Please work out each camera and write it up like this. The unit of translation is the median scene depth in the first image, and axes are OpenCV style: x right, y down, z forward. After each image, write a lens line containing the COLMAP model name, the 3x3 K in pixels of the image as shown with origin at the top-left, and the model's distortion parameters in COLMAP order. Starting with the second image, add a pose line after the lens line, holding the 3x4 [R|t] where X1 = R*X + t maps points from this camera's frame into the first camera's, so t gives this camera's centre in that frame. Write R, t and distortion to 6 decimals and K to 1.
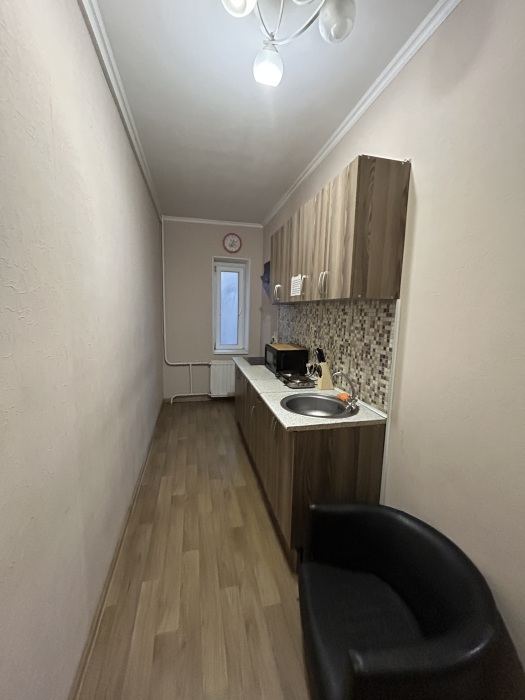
lens RADIAL K [[285.3, 0, 259.4], [0, 285.3, 349.1], [0, 0, 1]] dist [0.002246, -0.000860]
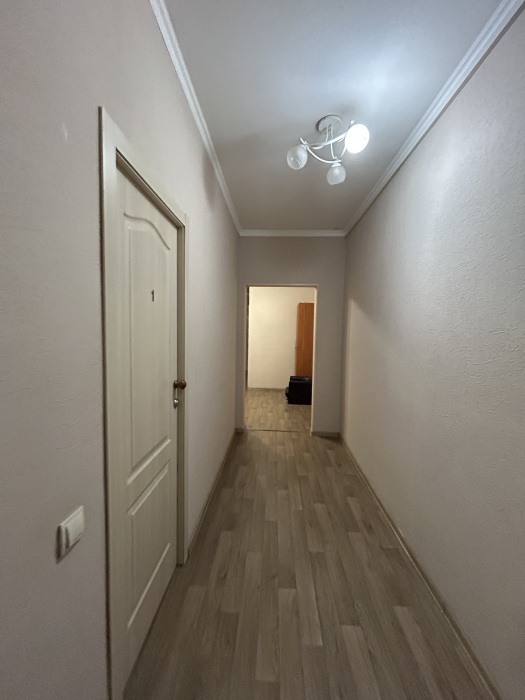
lens RADIAL K [[285.3, 0, 262.6], [0, 285.3, 349.1], [0, 0, 1]] dist [0.002246, -0.000860]
pose [[-0.961295, -0.077779, 0.264316, -0.445568], [-0.024967, 0.979971, 0.197569, -0.254779], [-0.274388, 0.183323, -0.943983, 1.918525]]
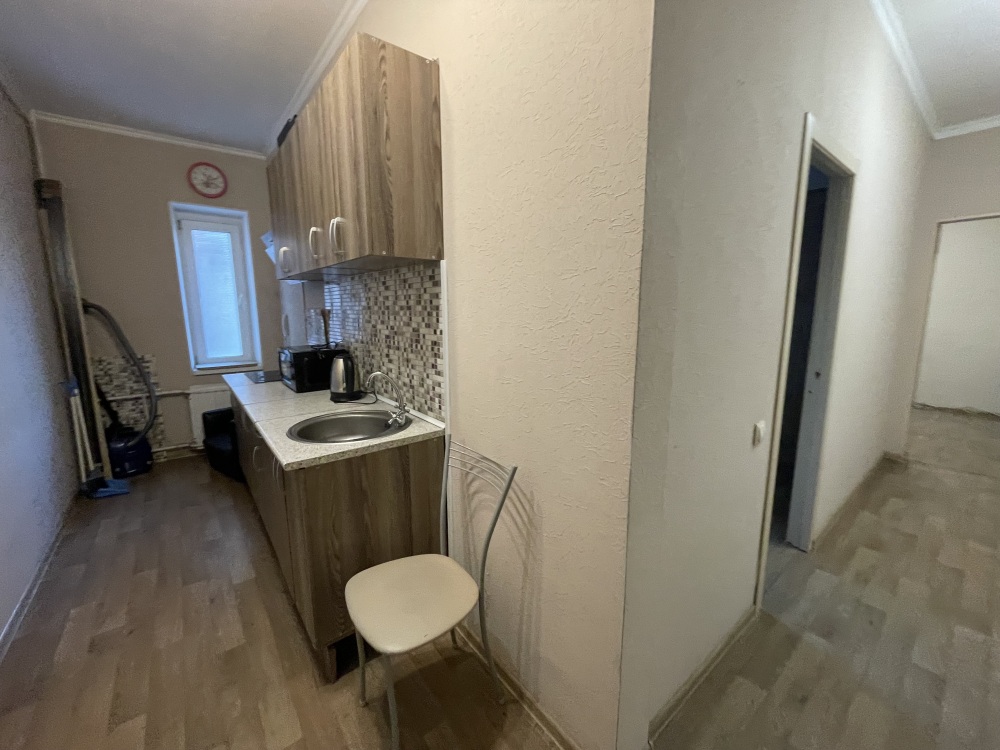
lens RADIAL K [[403.1, 0, 497.3], [0, 403.1, 375.6], [0, 0, 1]] dist [-0.002974, -0.000503]
pose [[0.906636, -0.093661, 0.411386, 0.140509], [0.079244, 0.995498, 0.052004, 0.059948], [-0.414405, -0.014549, 0.909976, 0.017098]]
